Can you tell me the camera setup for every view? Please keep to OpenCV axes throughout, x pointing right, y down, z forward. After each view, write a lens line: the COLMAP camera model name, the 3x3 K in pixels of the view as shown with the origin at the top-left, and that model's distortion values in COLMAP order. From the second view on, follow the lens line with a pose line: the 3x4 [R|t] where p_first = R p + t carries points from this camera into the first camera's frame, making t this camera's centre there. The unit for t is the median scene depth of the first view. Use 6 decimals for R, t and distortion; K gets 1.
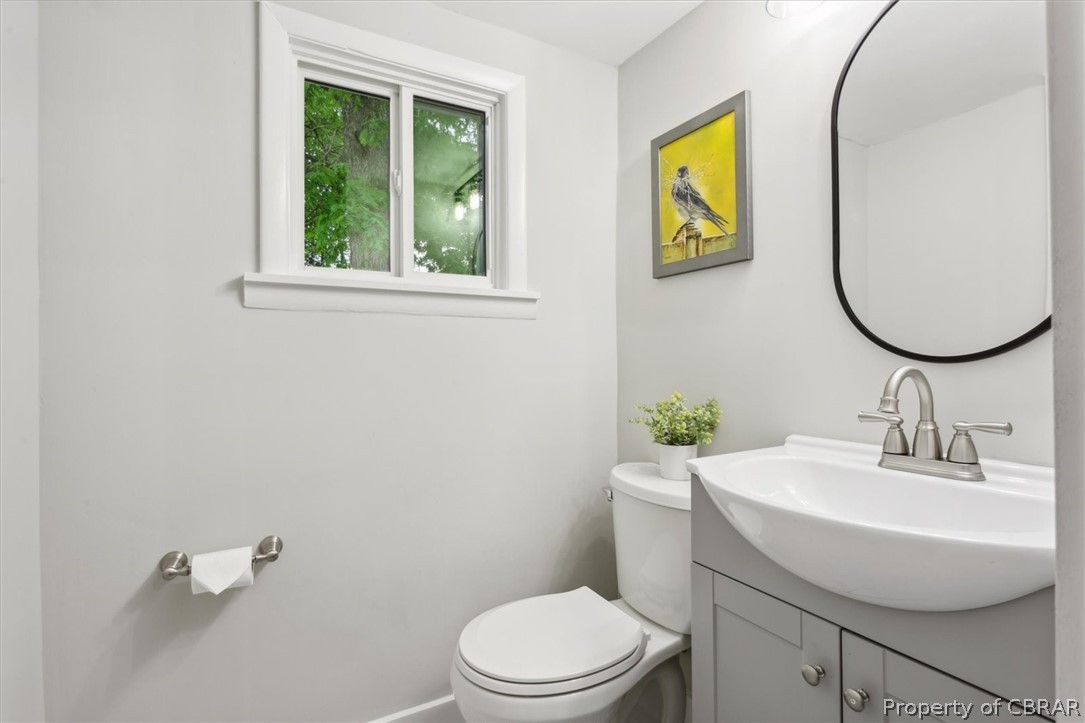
lens RADIAL K [[526.0, 0, 538.6], [0, 526.0, 362.0], [0, 0, 1]] dist [0.015198, 0.000141]
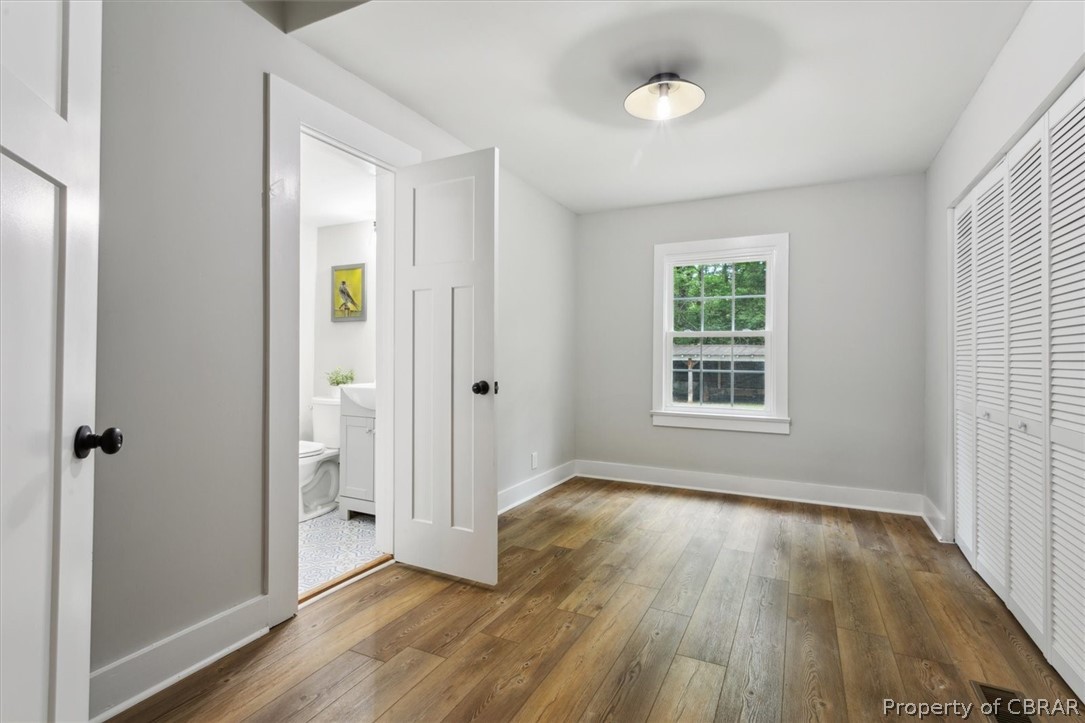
lens RADIAL K [[526.0, 0, 538.9], [0, 526.0, 358.0], [0, 0, 1]] dist [0.015198, 0.000141]
pose [[0.839397, 0.022247, 0.543064, -0.343615], [-0.023041, 0.999720, -0.005341, 0.007202], [-0.543031, -0.008029, 0.839674, -1.811785]]
